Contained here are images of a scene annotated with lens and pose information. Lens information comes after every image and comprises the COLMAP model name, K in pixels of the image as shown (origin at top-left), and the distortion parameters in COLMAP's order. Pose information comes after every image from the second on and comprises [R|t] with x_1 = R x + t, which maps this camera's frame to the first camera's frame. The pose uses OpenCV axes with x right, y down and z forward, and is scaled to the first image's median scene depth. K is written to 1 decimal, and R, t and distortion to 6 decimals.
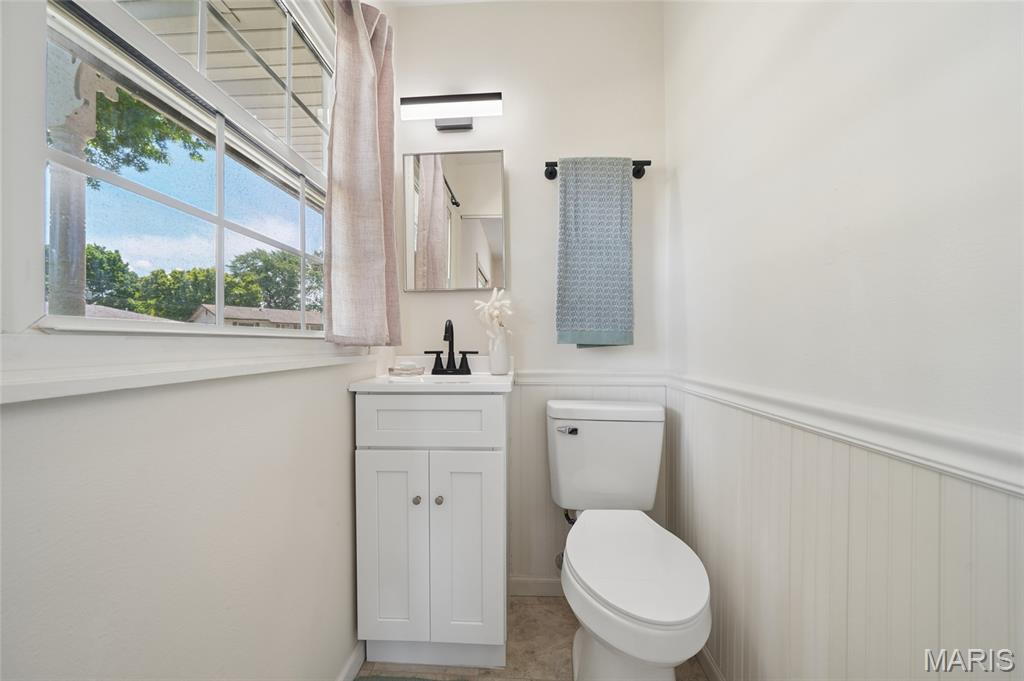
lens RADIAL K [[371.7, 0, 505.3], [0, 371.7, 342.4], [0, 0, 1]] dist [-0.017338, -0.000022]
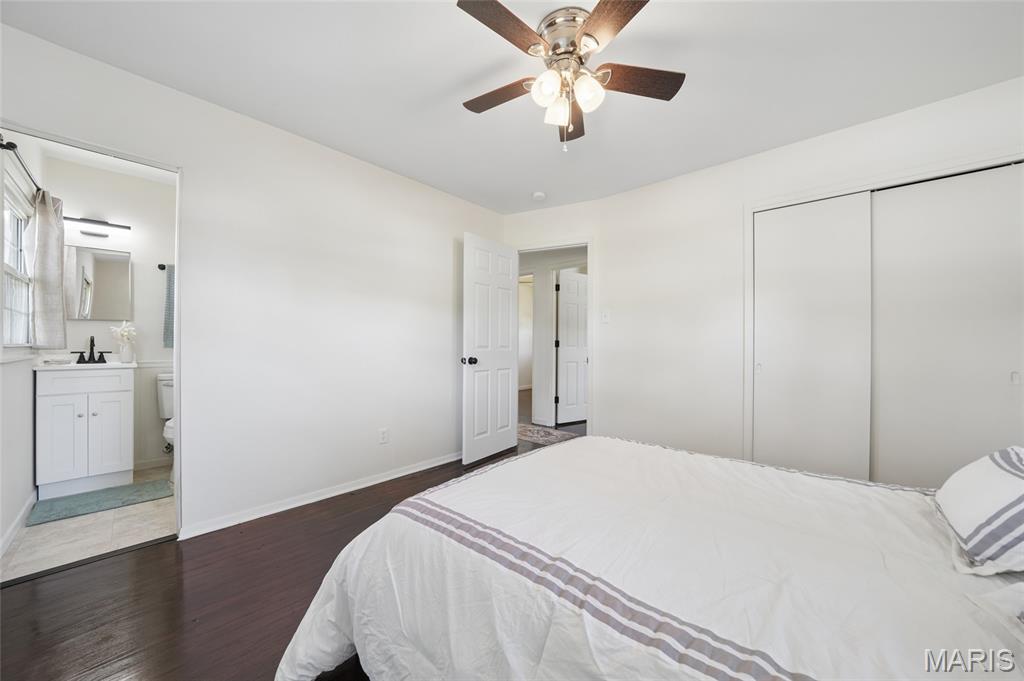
lens RADIAL K [[359.2, 0, 512.0], [0, 359.2, 340.5], [0, 0, 1]] dist [-0.021274, 0.000009]
pose [[0.638339, 0.009973, 0.769691, -0.150114], [-0.006558, 0.999950, -0.007518, -0.036726], [-0.769728, -0.000248, 0.638372, -1.950747]]
